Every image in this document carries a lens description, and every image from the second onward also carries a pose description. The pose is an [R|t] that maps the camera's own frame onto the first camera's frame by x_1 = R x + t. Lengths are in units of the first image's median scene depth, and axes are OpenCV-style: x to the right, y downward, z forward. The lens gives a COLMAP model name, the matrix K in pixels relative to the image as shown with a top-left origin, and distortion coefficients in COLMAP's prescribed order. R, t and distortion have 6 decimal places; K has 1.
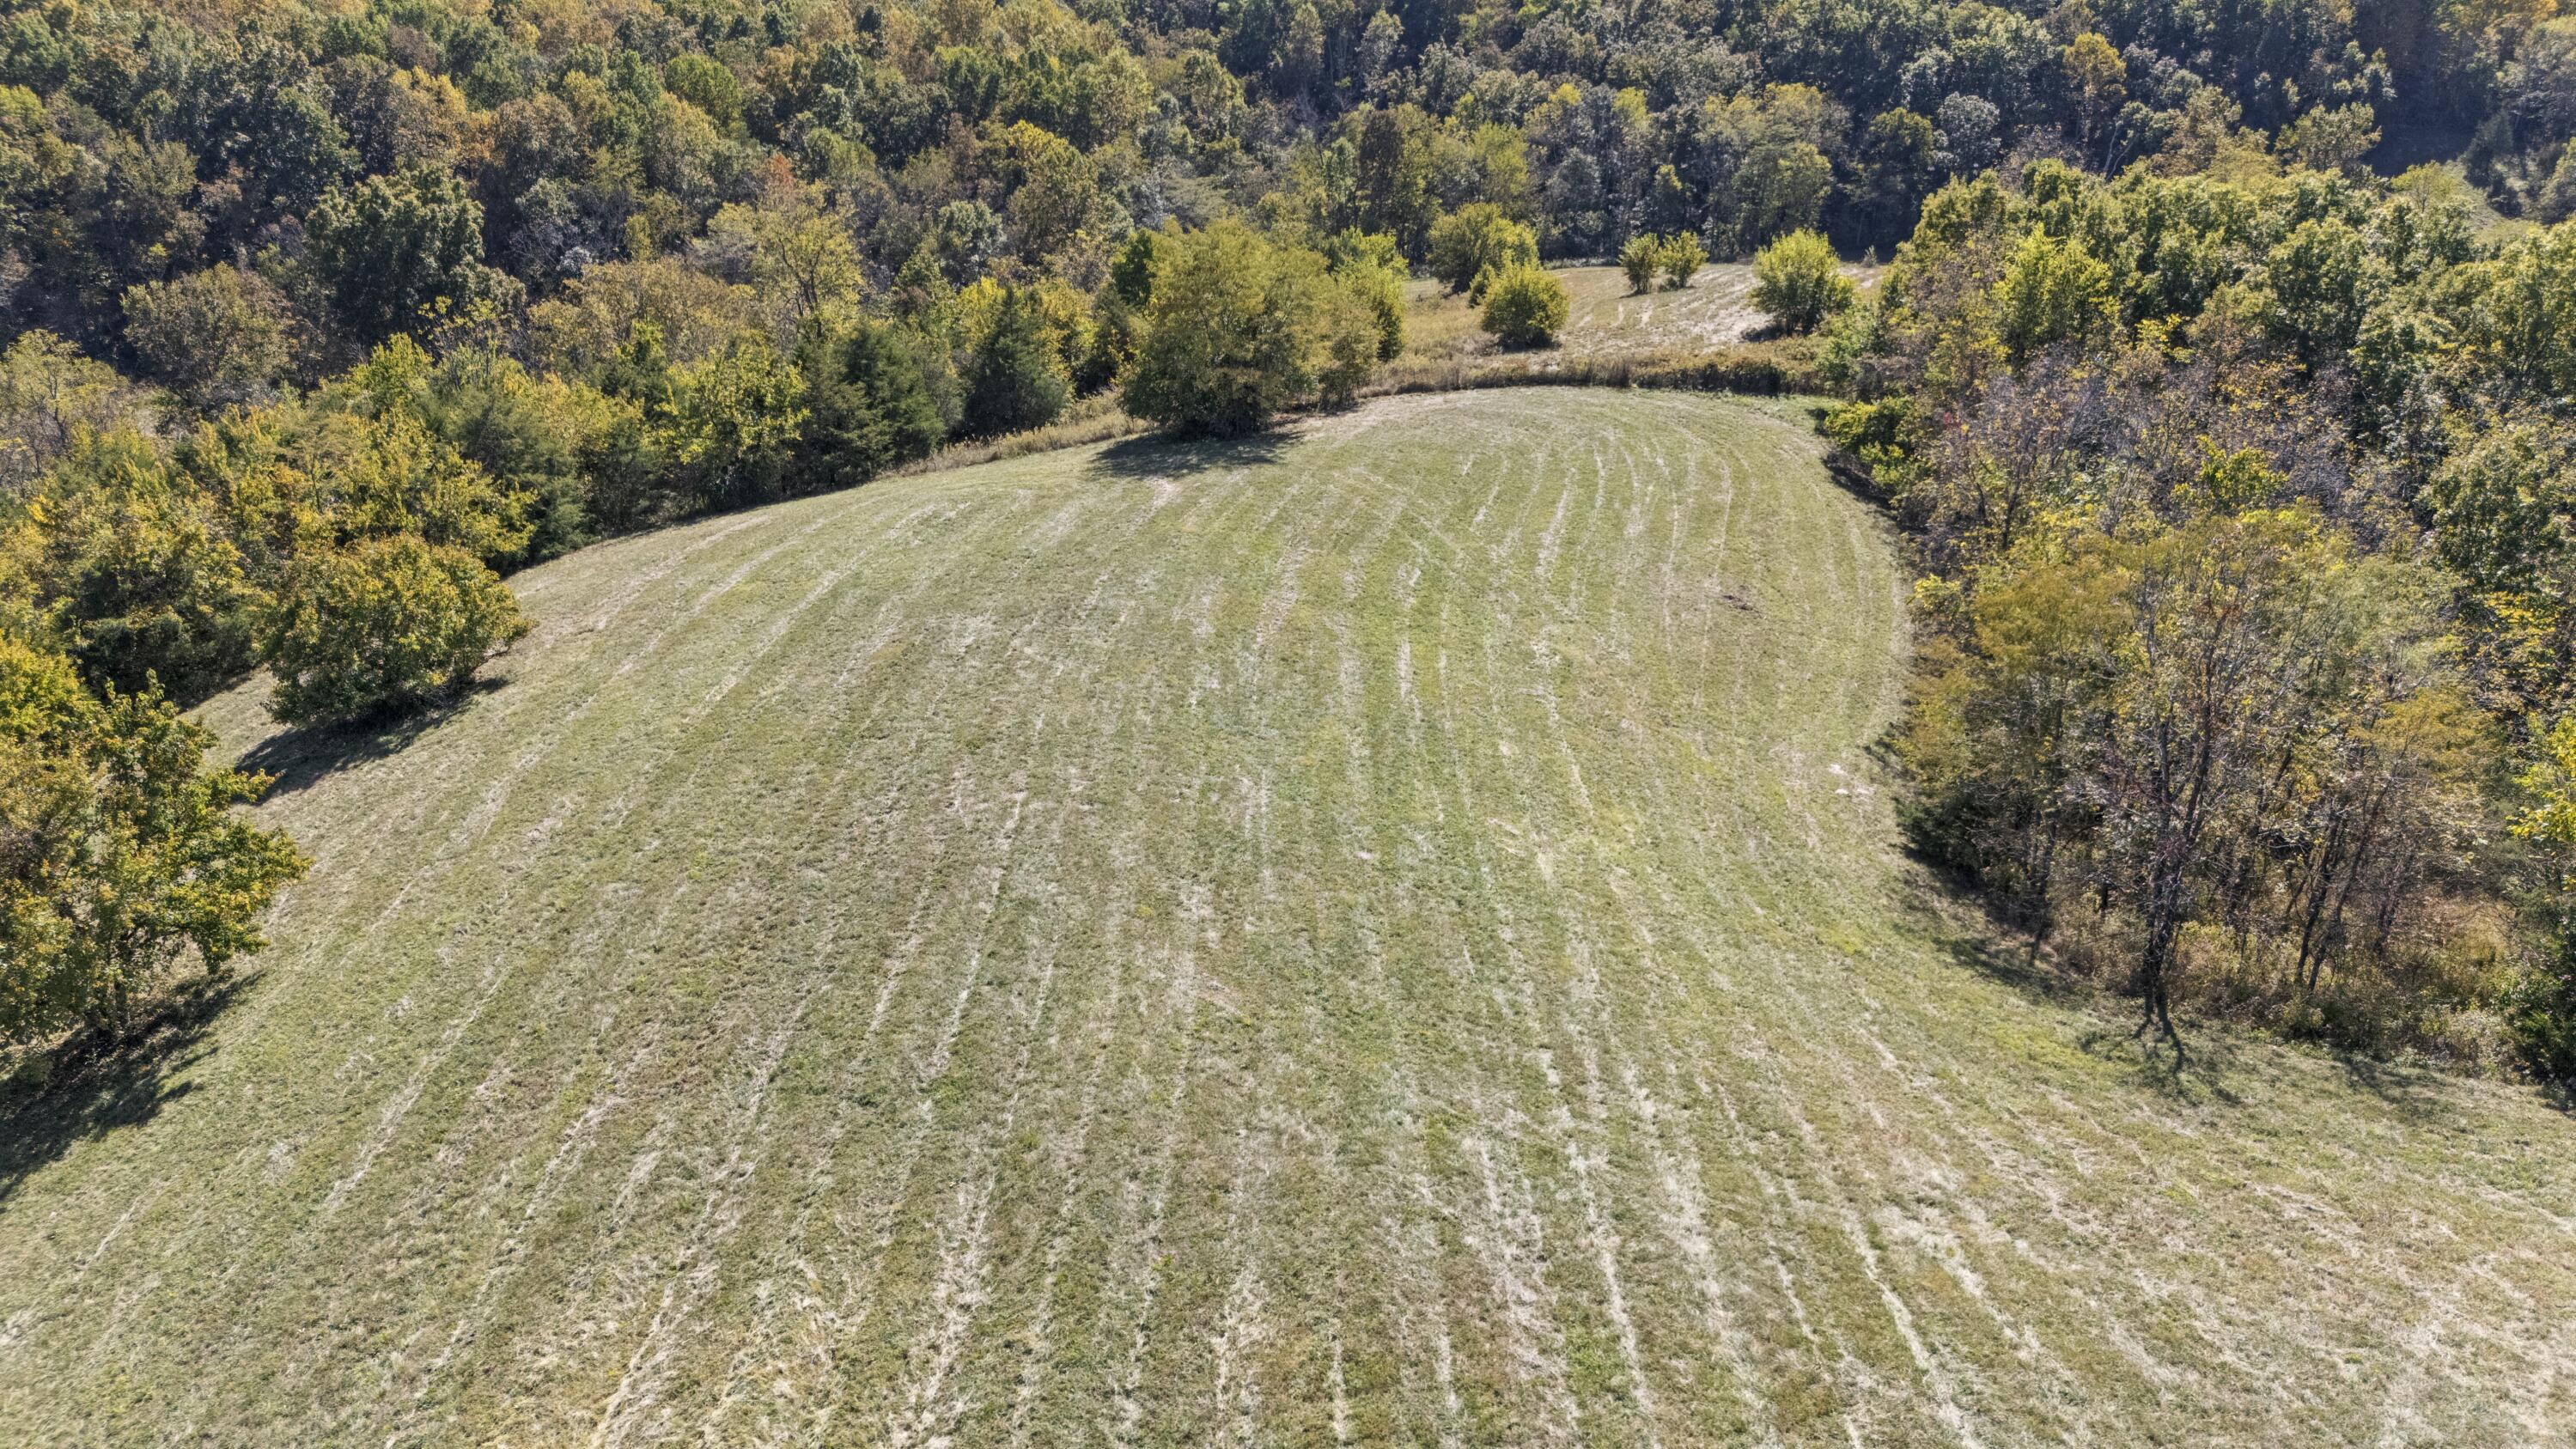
lens RADIAL K [[1906.8, 0, 1288.0], [0, 1906.8, 724.5], [0, 0, 1]] dist [0.086783, -0.100706]
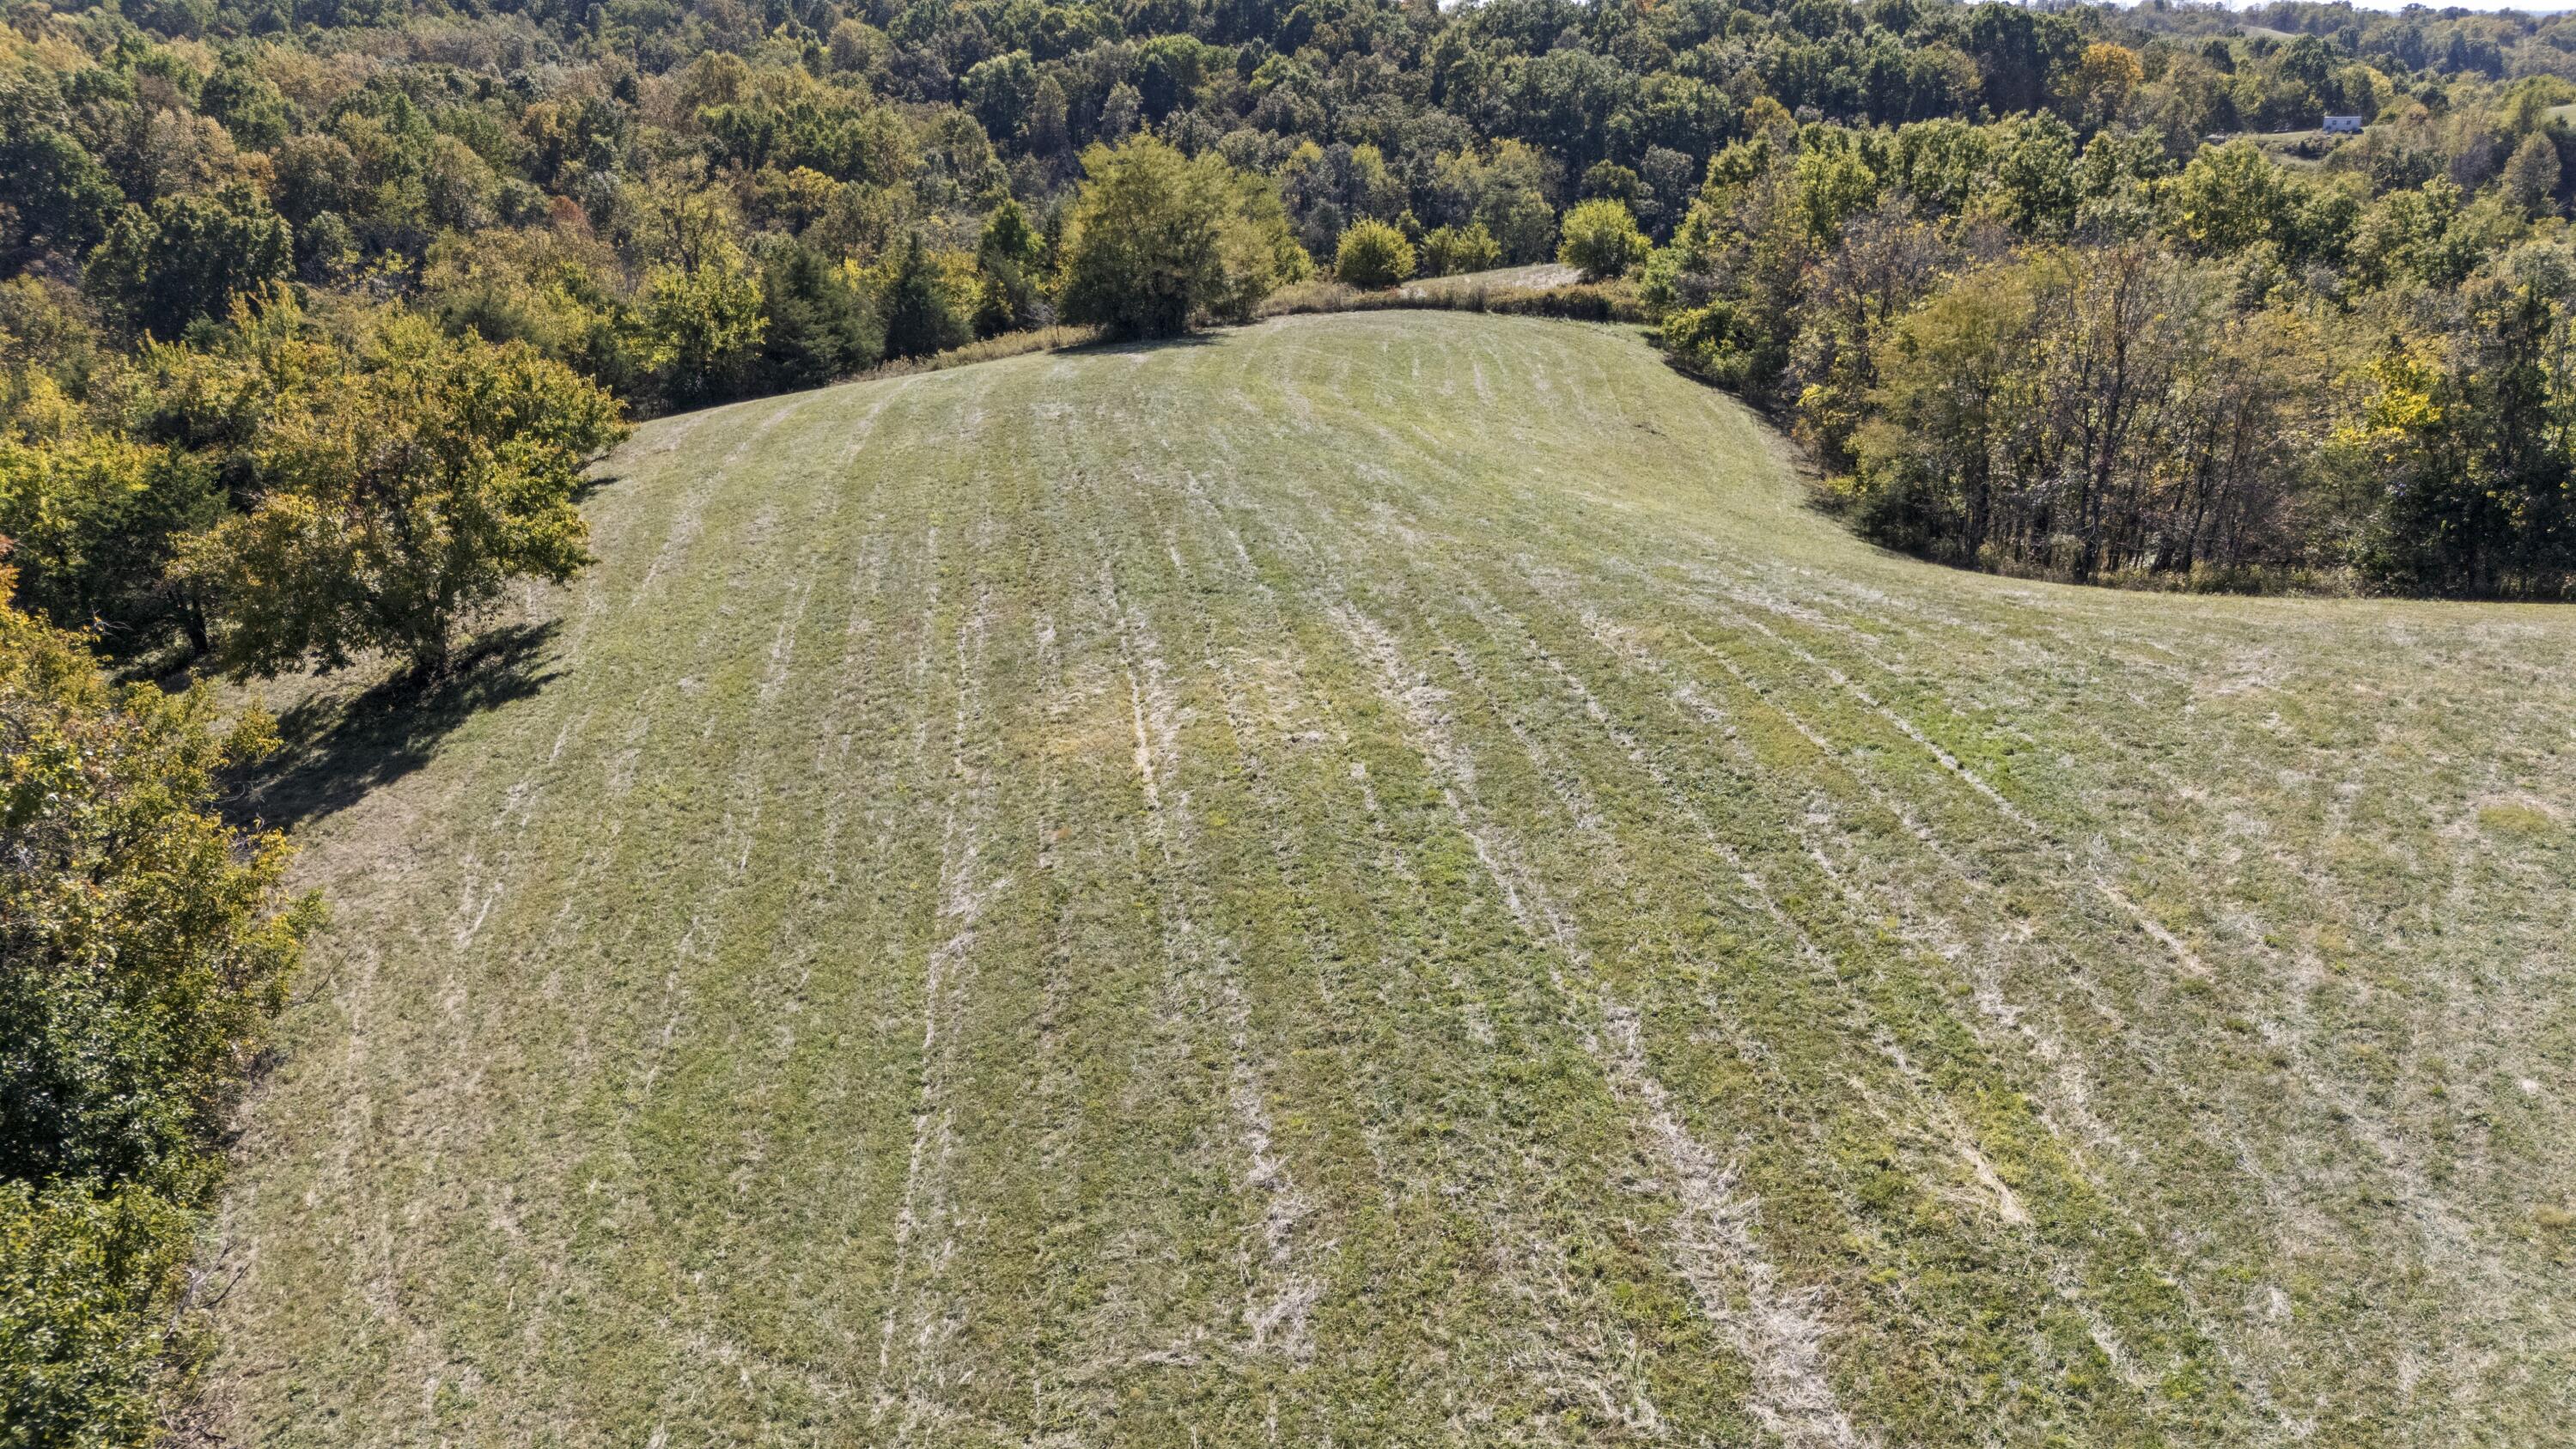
lens RADIAL K [[1917.1, 0, 1288.0], [0, 1917.1, 724.5], [0, 0, 1]] dist [0.048104, -0.007503]
pose [[0.986116, -0.055275, 0.156590, -0.084108], [0.064881, 0.996269, -0.056908, 0.081585], [-0.152860, 0.066277, 0.986023, -0.049794]]
